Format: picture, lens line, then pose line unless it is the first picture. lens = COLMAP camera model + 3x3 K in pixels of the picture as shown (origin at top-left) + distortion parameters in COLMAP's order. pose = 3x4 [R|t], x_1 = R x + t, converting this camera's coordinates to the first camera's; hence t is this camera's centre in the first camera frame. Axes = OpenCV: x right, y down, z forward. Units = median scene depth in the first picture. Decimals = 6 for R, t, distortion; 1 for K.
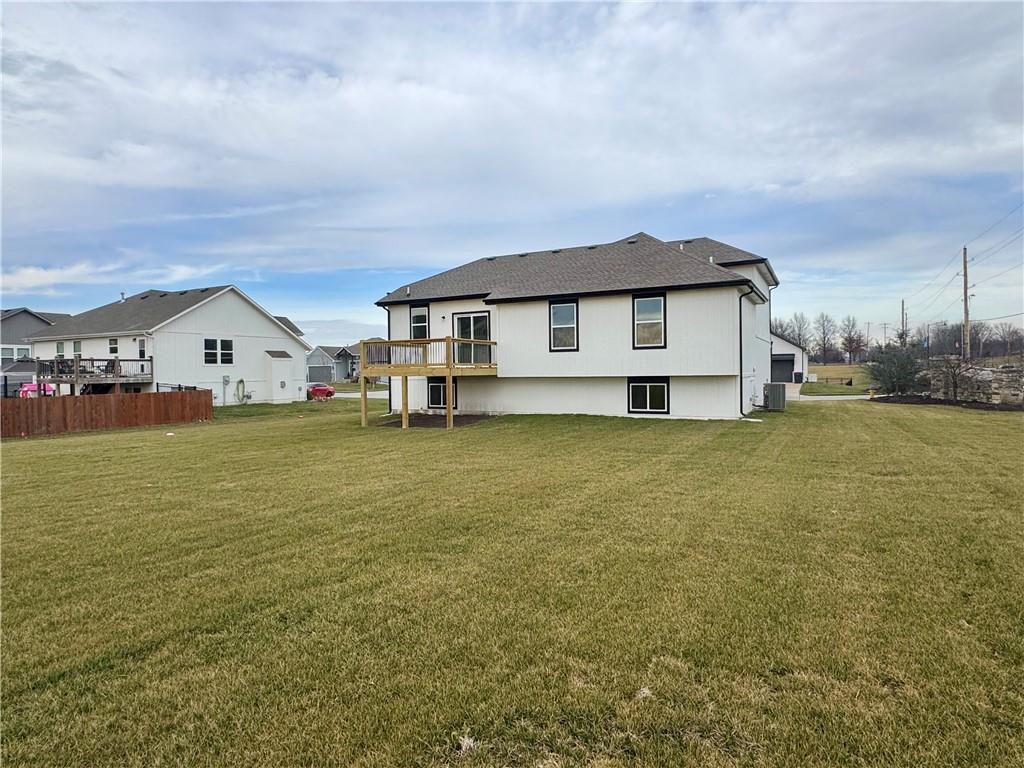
lens RADIAL K [[604.9, 0, 512.5], [0, 604.9, 400.8], [0, 0, 1]] dist [-0.001300, -0.000764]
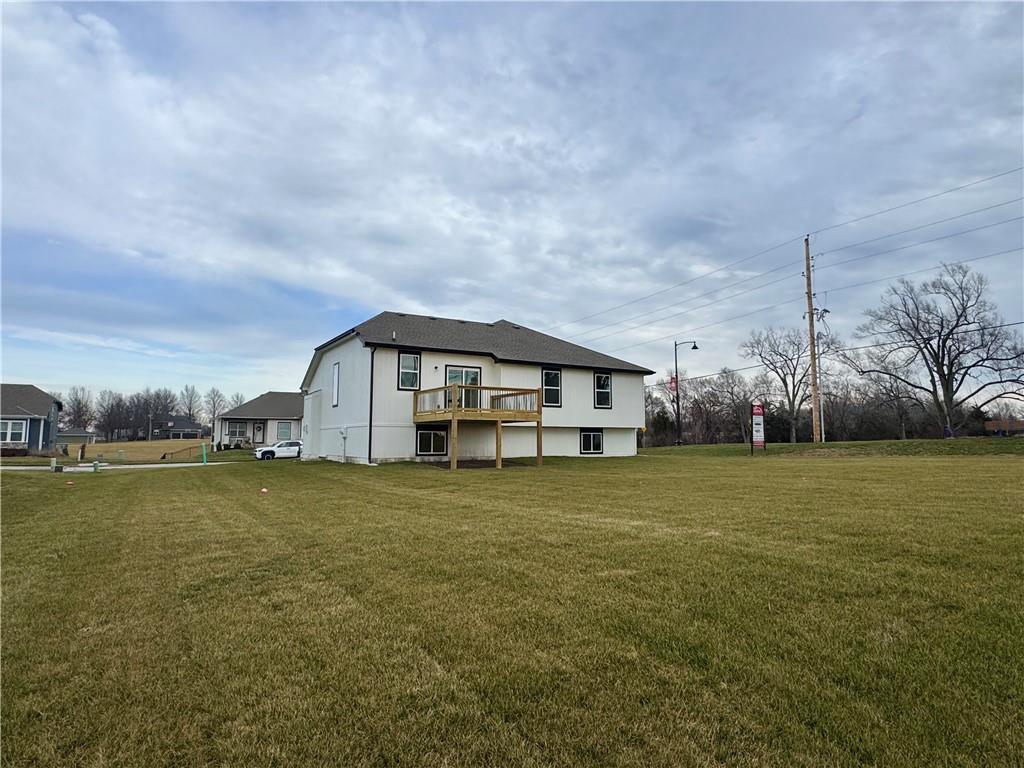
lens RADIAL K [[598.0, 0, 512.0], [0, 598.0, 384.0], [0, 0, 1]] dist [0.000109, 0.000449]
pose [[0.509301, 0.095556, 0.855267, -0.914243], [0.036944, 0.990473, -0.132662, 0.031807], [-0.859795, 0.099162, 0.500918, 0.365136]]
